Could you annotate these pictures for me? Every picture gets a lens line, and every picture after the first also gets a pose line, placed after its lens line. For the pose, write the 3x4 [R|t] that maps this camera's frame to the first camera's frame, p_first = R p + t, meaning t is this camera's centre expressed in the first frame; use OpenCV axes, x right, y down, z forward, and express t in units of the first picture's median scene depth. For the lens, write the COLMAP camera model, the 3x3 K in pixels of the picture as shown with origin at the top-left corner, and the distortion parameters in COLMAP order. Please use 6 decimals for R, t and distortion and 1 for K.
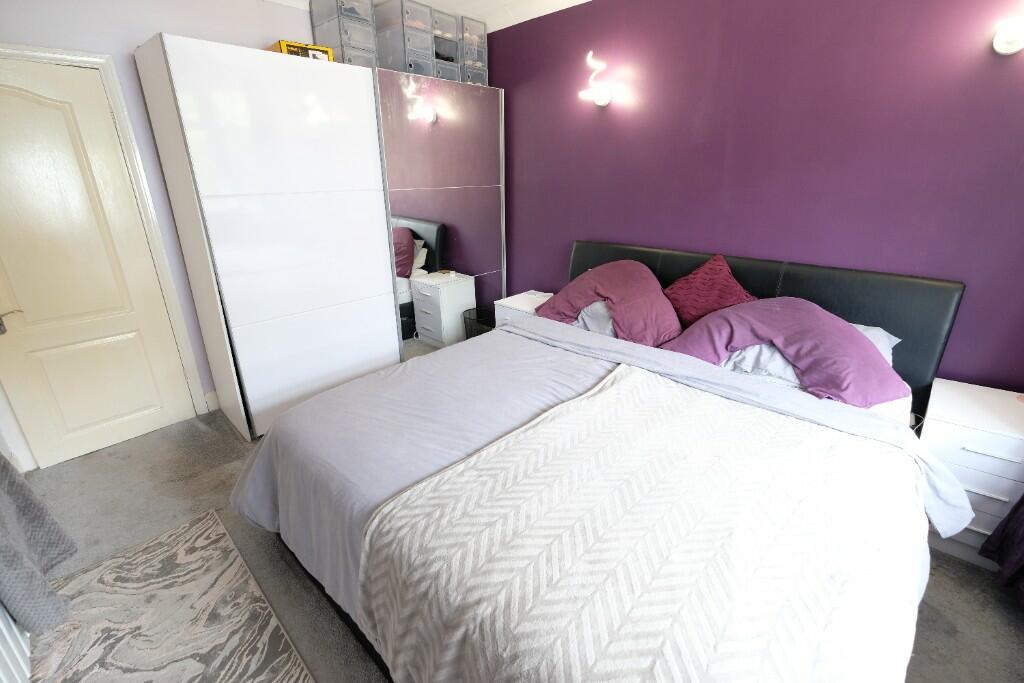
lens RADIAL K [[446.2, 0, 511.9], [0, 446.2, 336.3], [0, 0, 1]] dist [-0.000066, -0.000462]
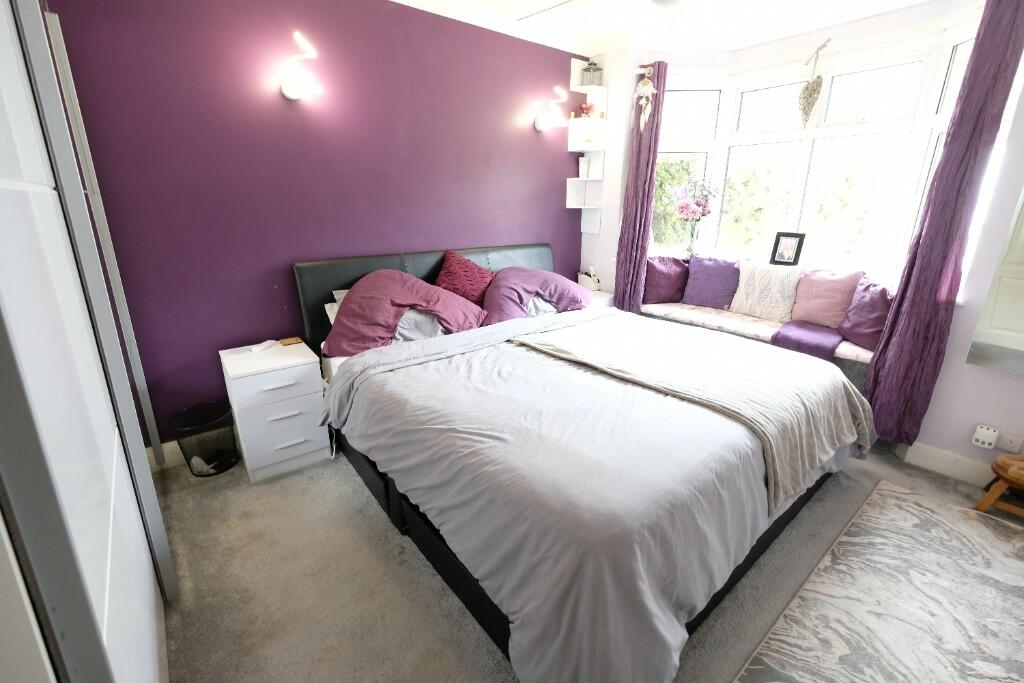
lens RADIAL K [[446.2, 0, 511.9], [0, 446.2, 336.3], [0, 0, 1]] dist [-0.000066, -0.000462]
pose [[0.124882, -0.272098, 0.954132, -0.855356], [0.340809, 0.914910, 0.216306, -0.194574], [-0.931801, 0.298164, 0.206989, 0.756125]]
